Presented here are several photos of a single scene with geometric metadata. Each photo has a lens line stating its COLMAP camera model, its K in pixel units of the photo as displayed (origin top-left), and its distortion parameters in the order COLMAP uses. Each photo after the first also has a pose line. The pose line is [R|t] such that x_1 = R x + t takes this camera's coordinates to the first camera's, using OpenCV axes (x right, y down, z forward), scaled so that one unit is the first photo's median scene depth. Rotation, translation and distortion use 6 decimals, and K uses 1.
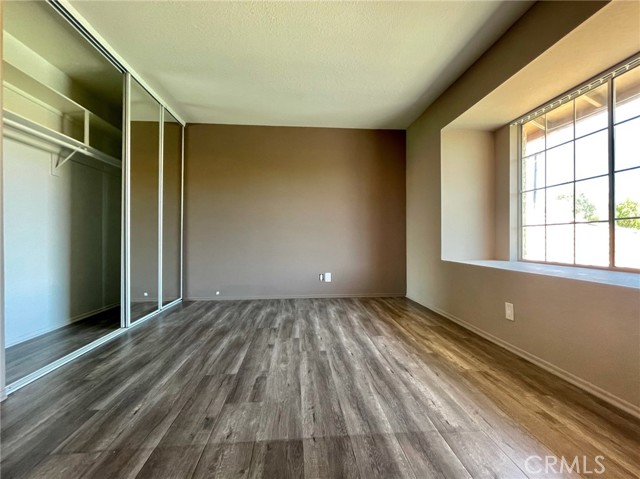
lens RADIAL K [[282.8, 0, 320.0], [0, 282.8, 239.5], [0, 0, 1]] dist [-0.001111, -0.000026]
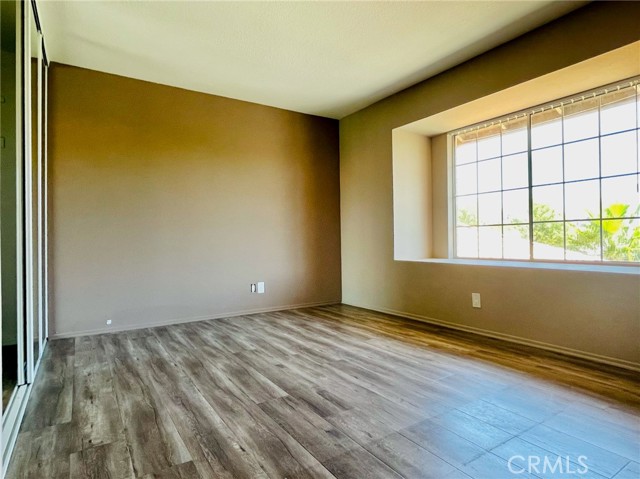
lens RADIAL K [[373.0, 0, 320.0], [0, 373.0, 239.5], [0, 0, 1]] dist [-0.000443, -0.000561]
pose [[0.881241, -0.008946, 0.472583, -0.626834], [0.011155, 0.999936, -0.001873, -0.001131], [-0.472536, 0.006923, 0.881284, -0.052390]]
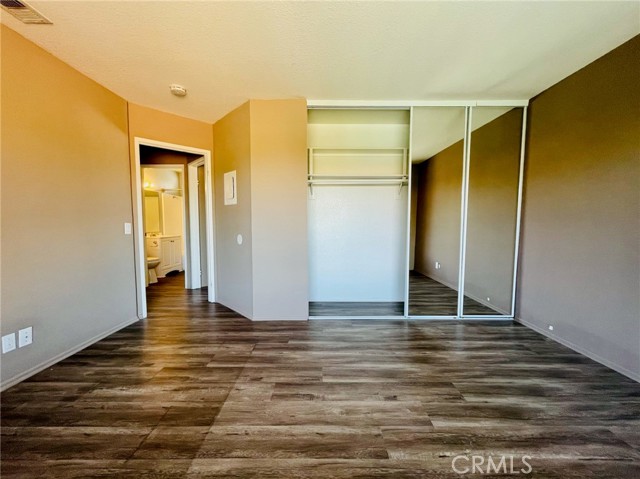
lens RADIAL K [[258.2, 0, 321.1], [0, 258.2, 239.6], [0, 0, 1]] dist [-0.002520, -0.000226]
pose [[-0.085971, 0.063749, -0.994256, 0.574562], [-0.001131, 0.997944, 0.064084, -0.129571], [0.996297, 0.006634, -0.085722, 0.900036]]
